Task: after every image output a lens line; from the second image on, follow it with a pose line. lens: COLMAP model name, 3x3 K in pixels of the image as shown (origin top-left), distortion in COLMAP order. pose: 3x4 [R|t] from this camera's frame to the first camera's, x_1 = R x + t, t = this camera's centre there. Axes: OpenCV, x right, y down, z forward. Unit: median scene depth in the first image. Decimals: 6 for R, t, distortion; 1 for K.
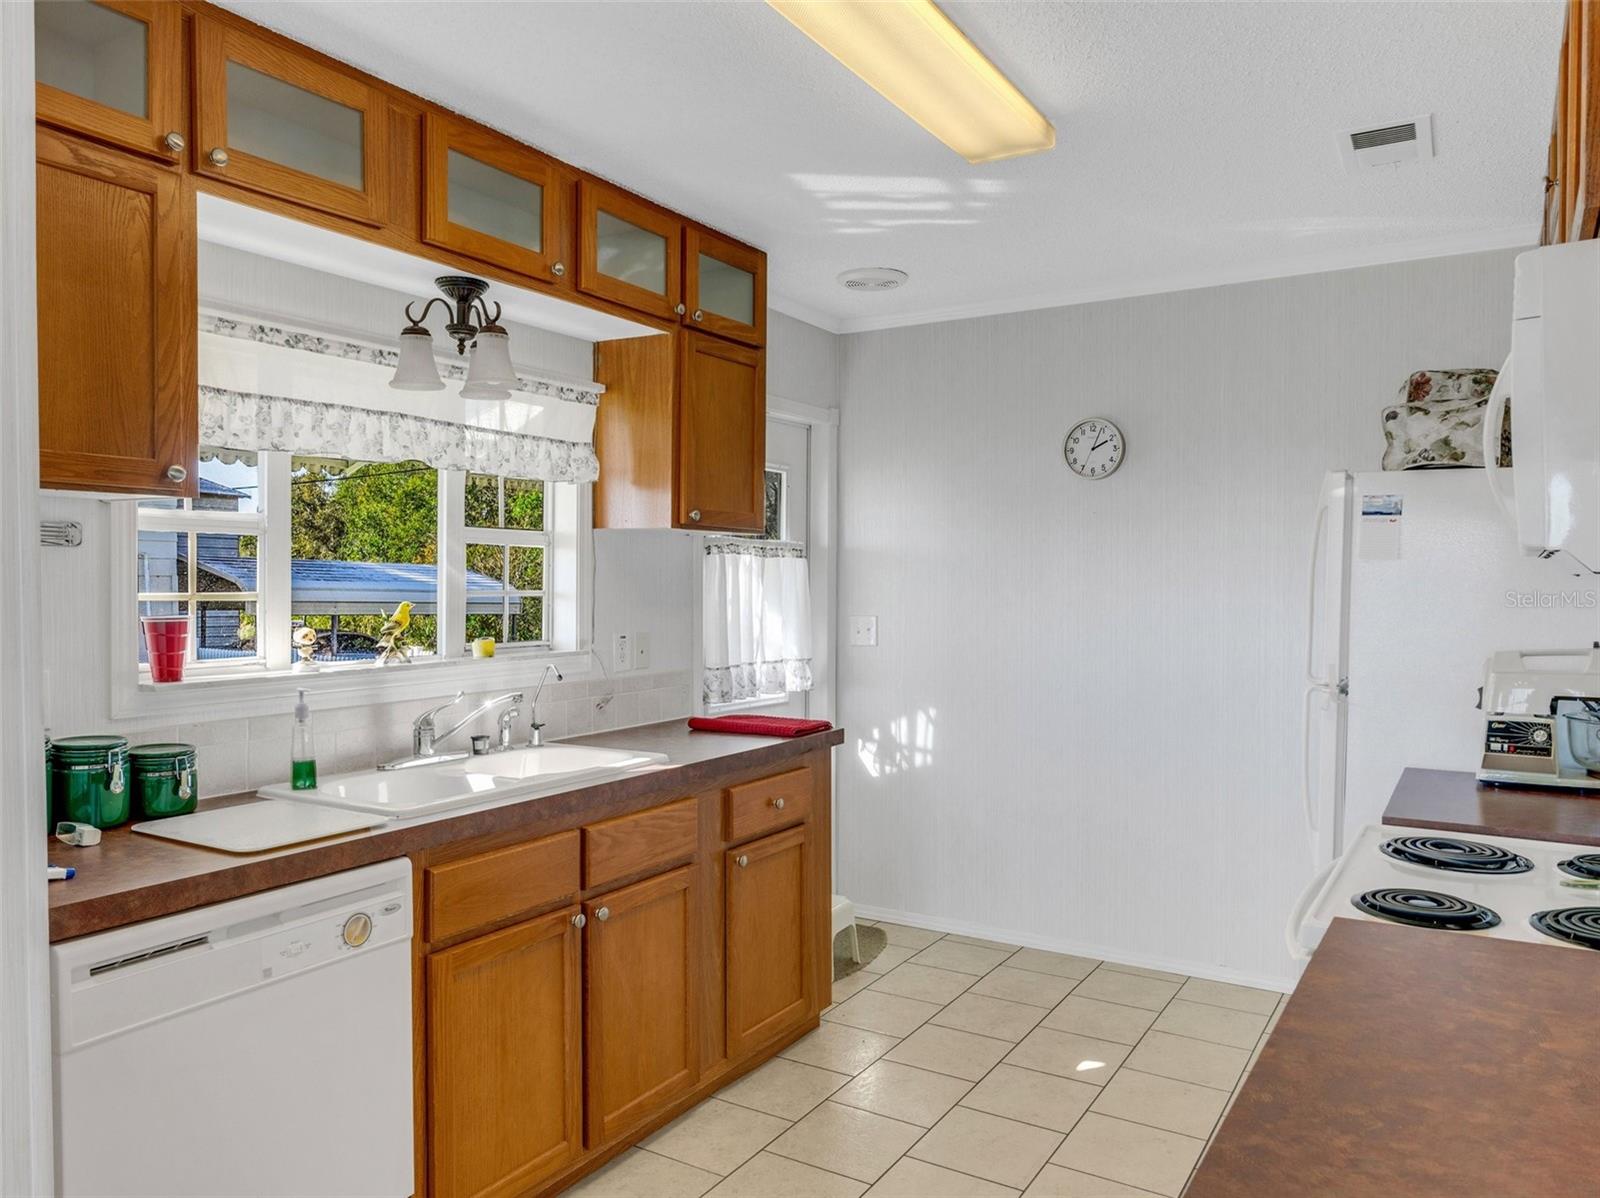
lens RADIAL K [[1134.2, 0, 798.7], [0, 1134.2, 600.3], [0, 0, 1]] dist [0.026091, -0.004376]
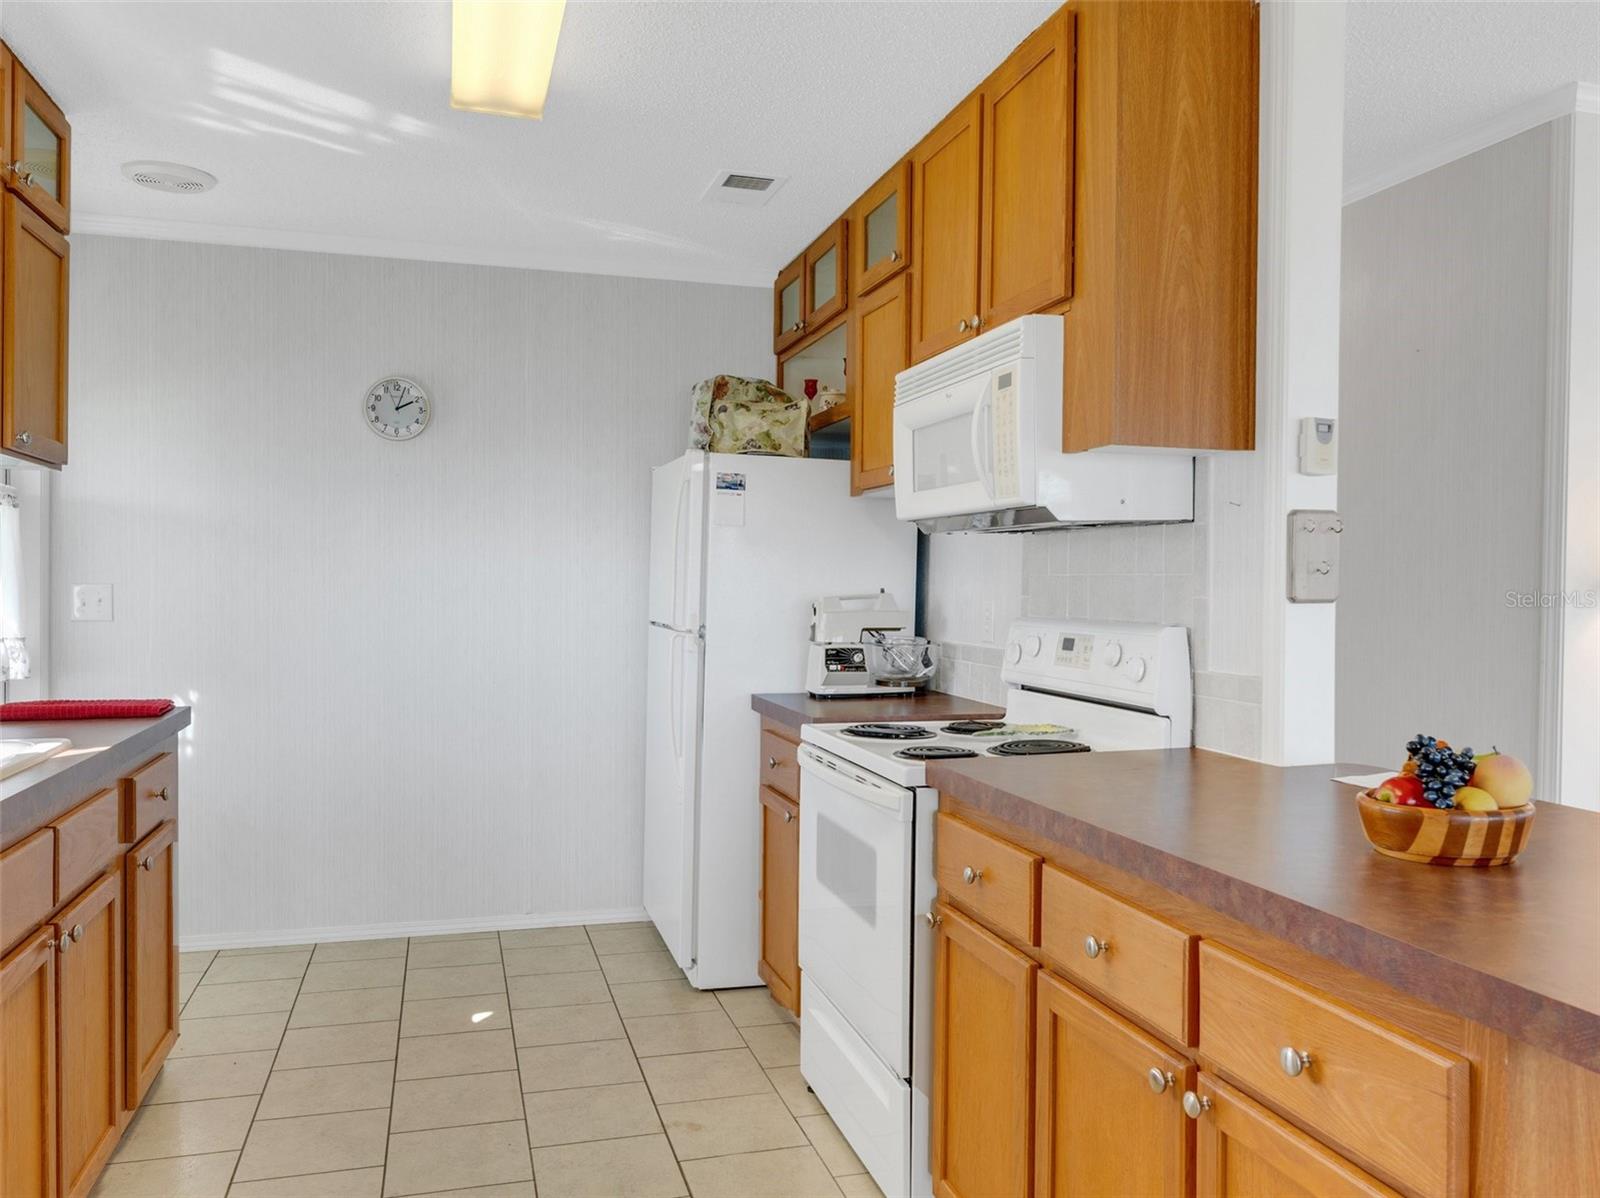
lens RADIAL K [[1270.6, 0, 788.4], [0, 1270.6, 595.8], [0, 0, 1]] dist [0.013021, 0.009829]
pose [[0.680199, 0.000386, 0.733027, -0.407205], [0.002968, 0.999990, -0.003281, 0.039996], [-0.733021, 0.004407, 0.680191, 0.030562]]
